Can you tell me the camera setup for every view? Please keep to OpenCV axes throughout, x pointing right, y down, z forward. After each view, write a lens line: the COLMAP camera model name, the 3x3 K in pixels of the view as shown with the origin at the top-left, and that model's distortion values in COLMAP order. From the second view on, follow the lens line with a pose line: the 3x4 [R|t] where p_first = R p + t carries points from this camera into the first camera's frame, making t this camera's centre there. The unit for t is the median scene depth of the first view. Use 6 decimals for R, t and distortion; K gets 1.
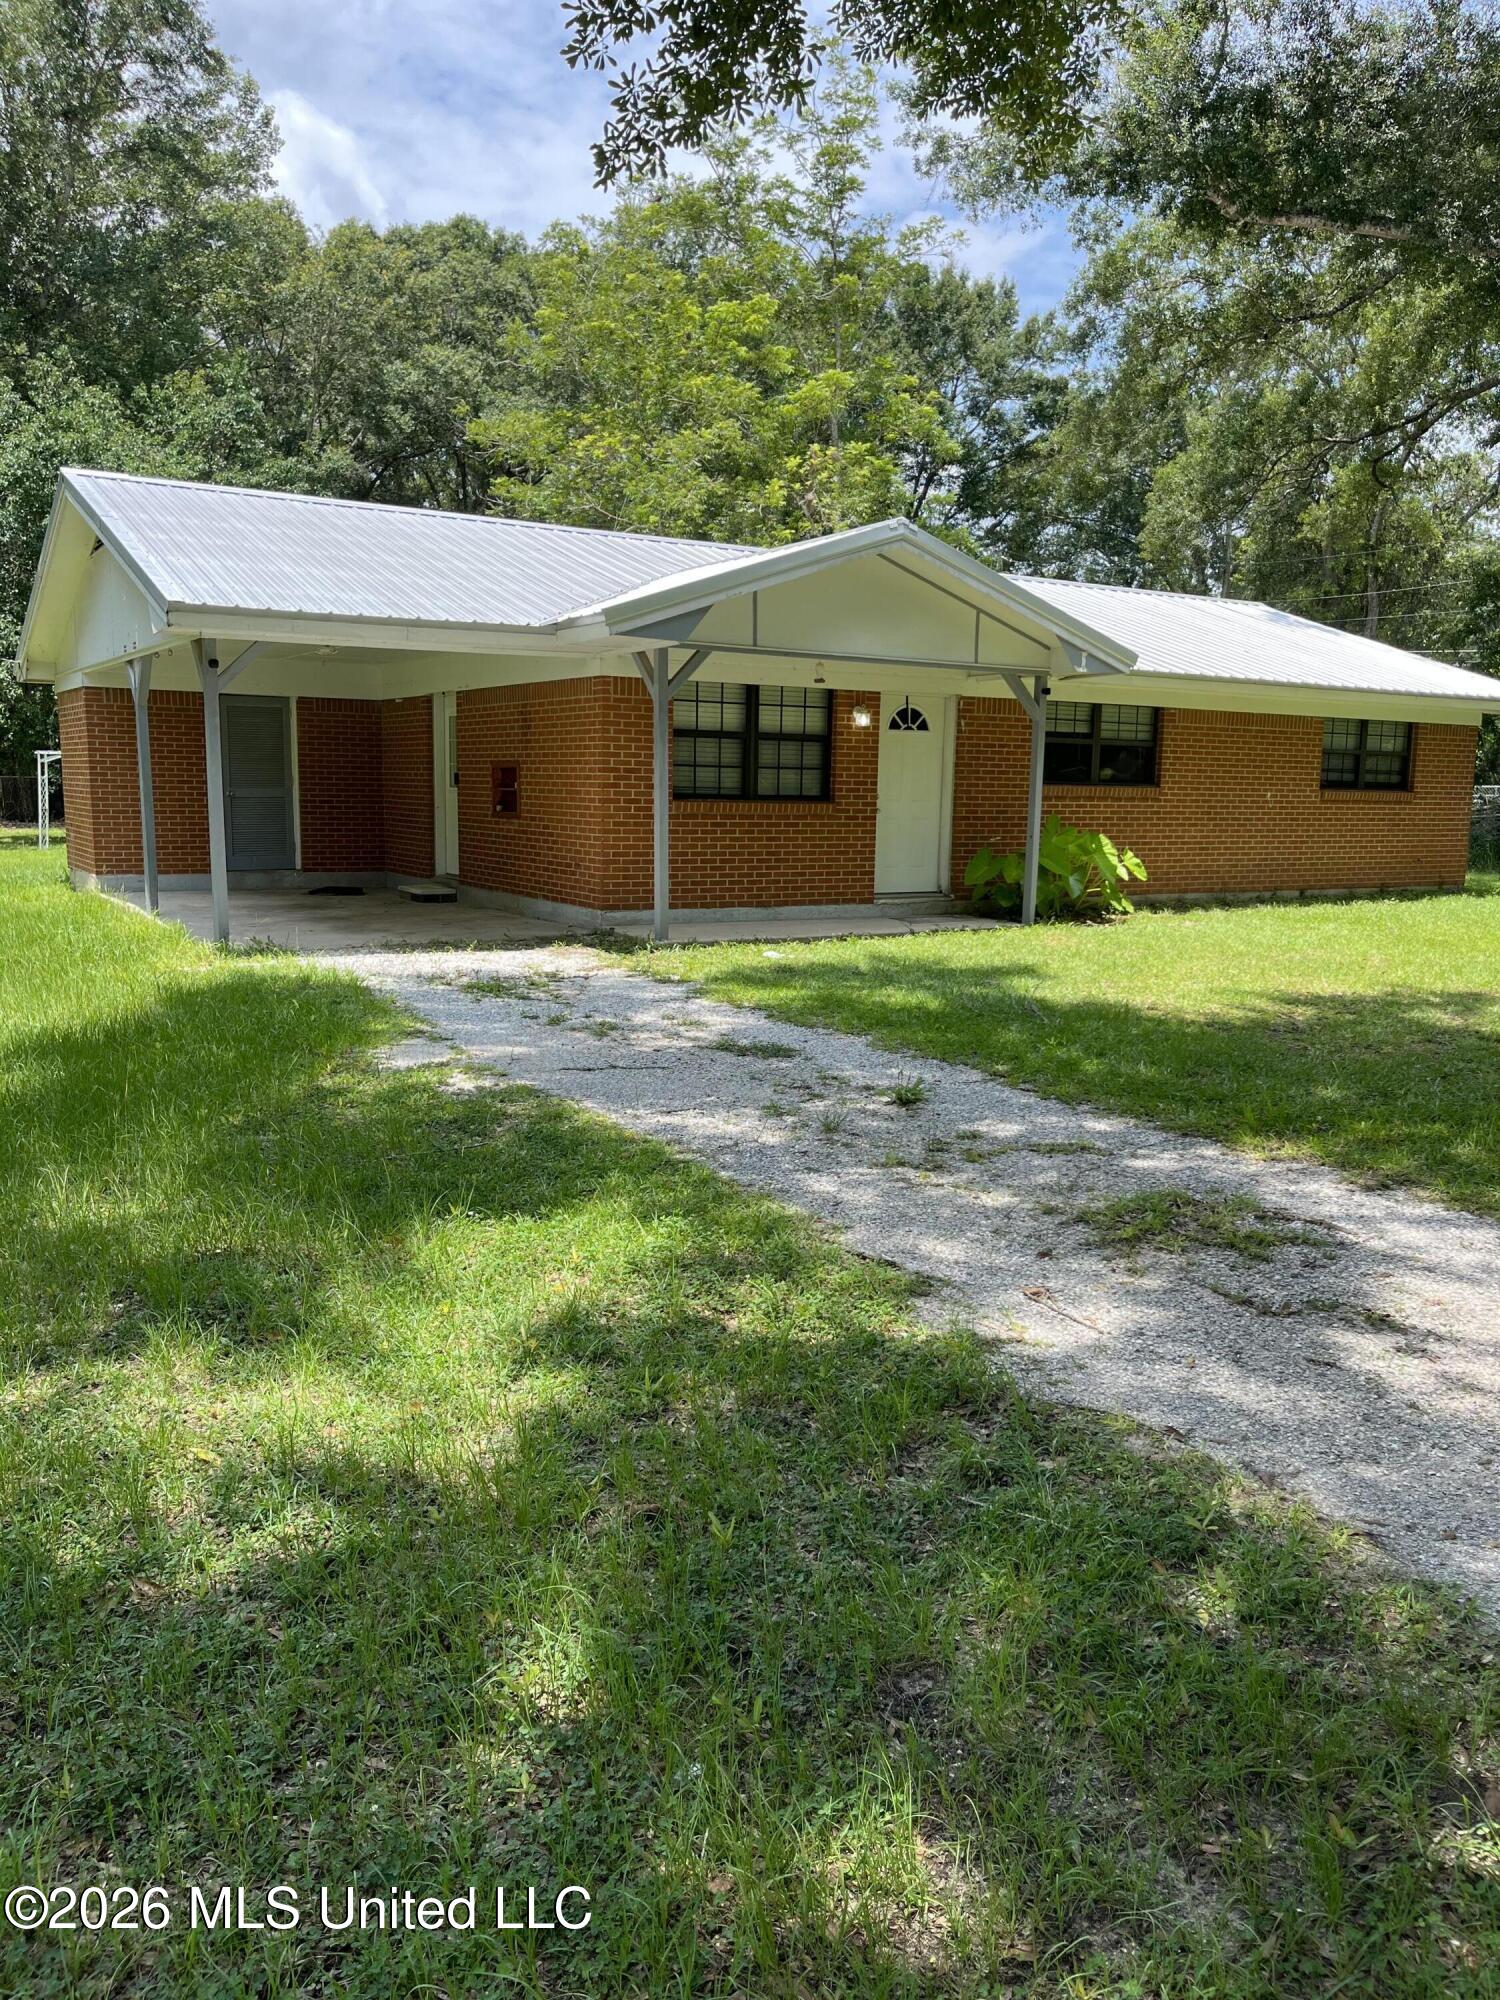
lens RADIAL K [[1541.0, 0, 743.5], [0, 1541.0, 1006.9], [0, 0, 1]] dist [0.026959, 0.000923]
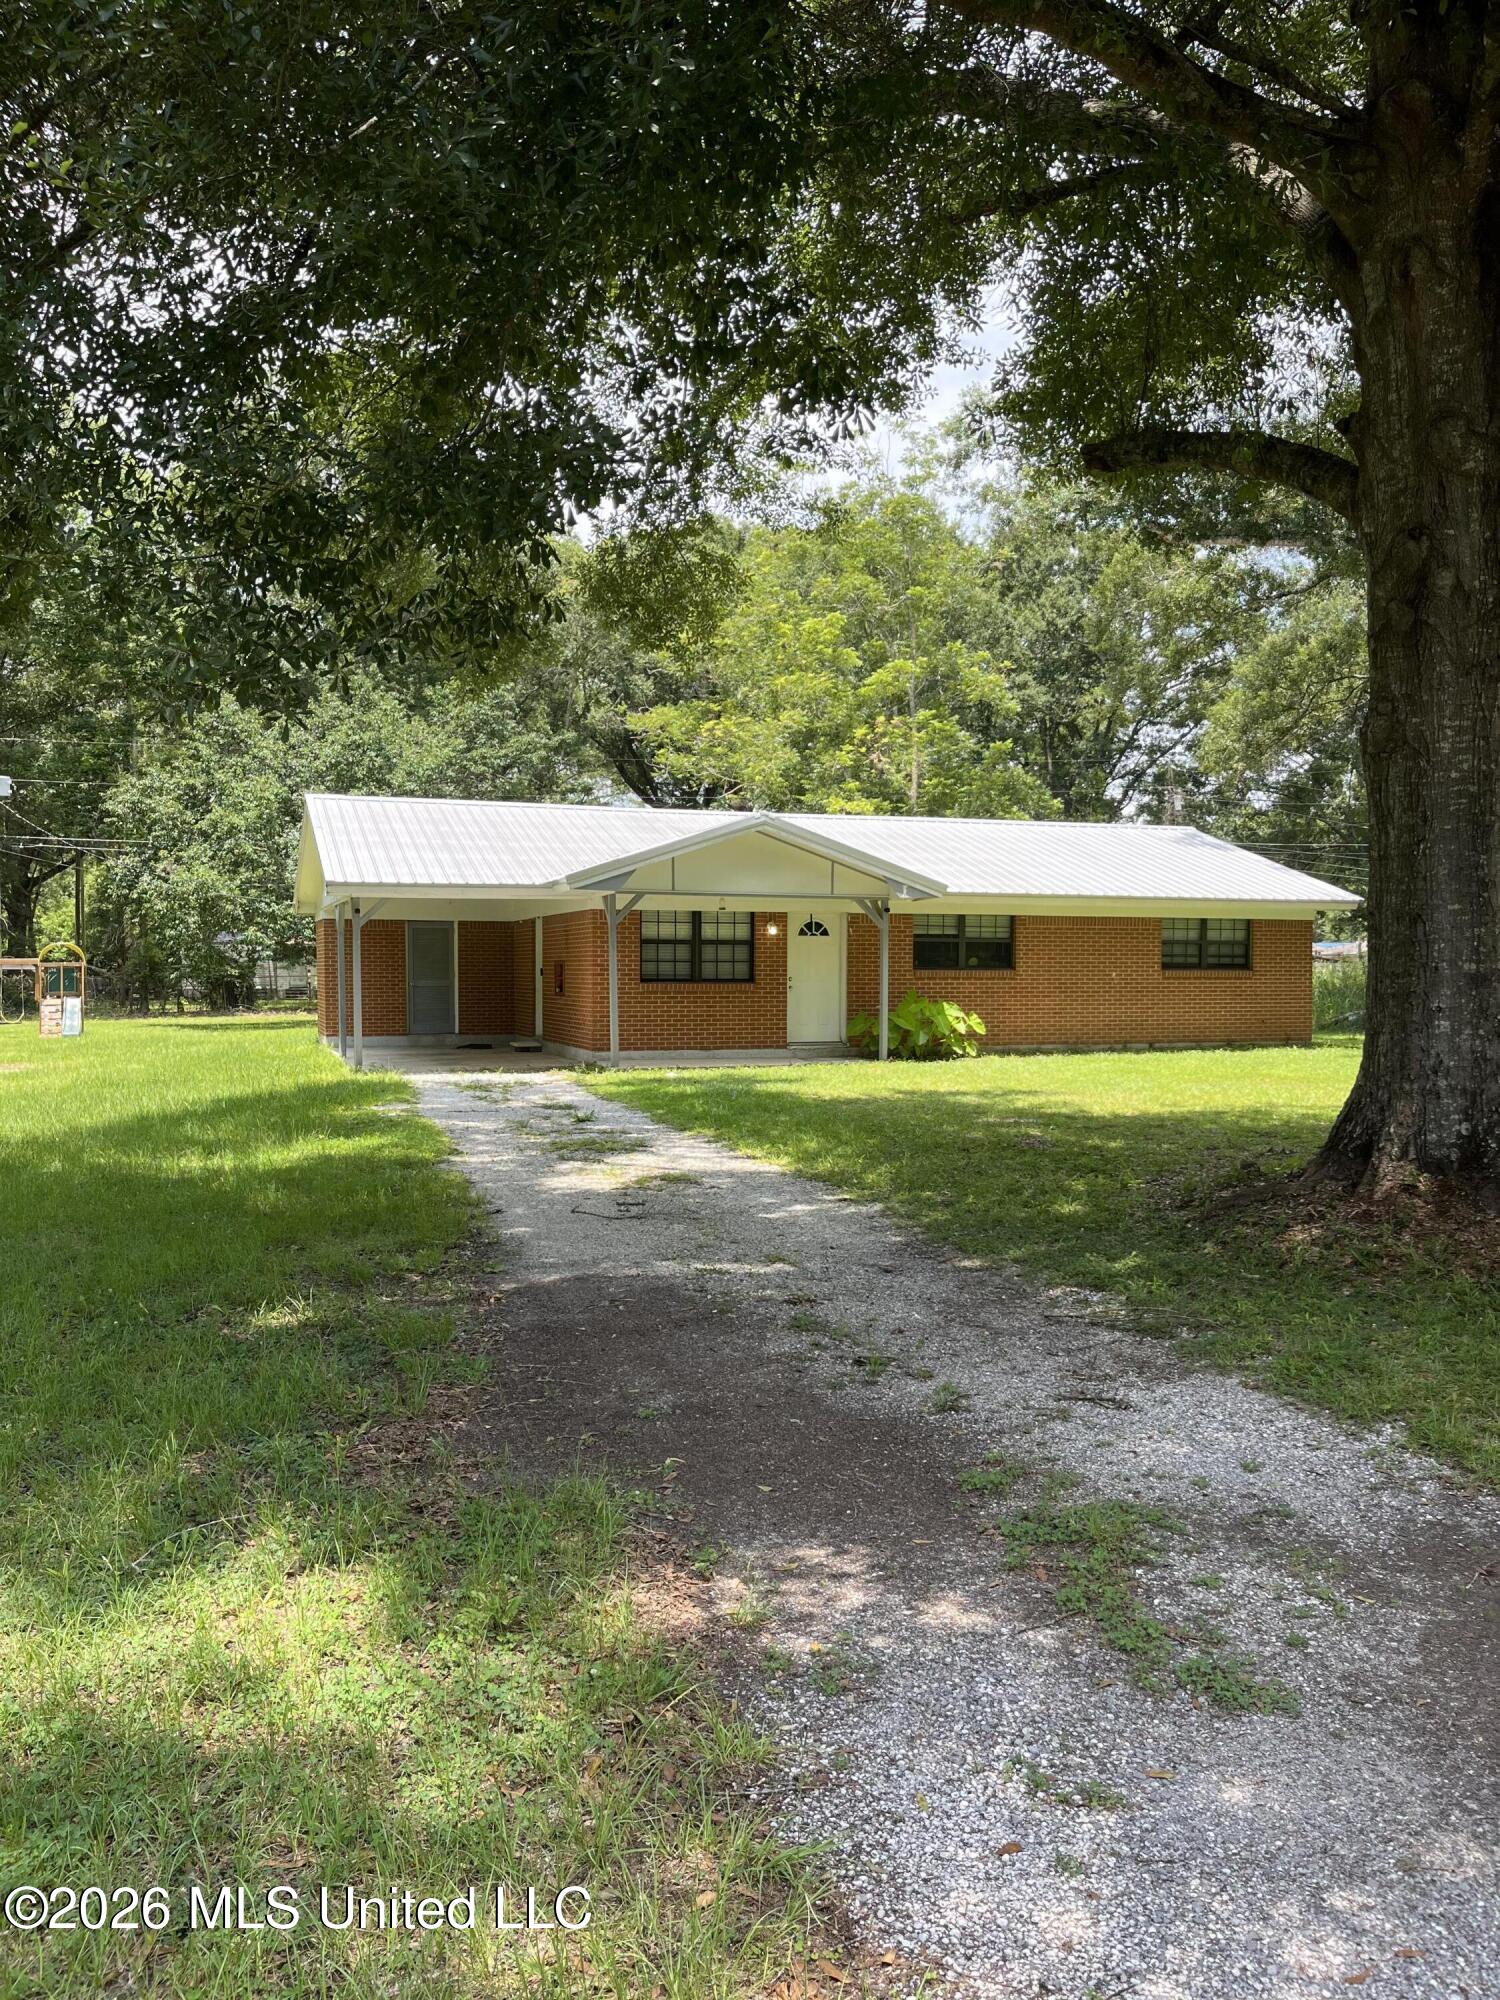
lens RADIAL K [[1541.0, 0, 754.7], [0, 1541.0, 999.9], [0, 0, 1]] dist [0.026959, 0.000923]
pose [[0.979045, -0.011675, -0.203310, 0.360842], [-0.013590, 0.992384, -0.122431, 0.071313], [0.203191, 0.122628, 0.971430, -0.485947]]
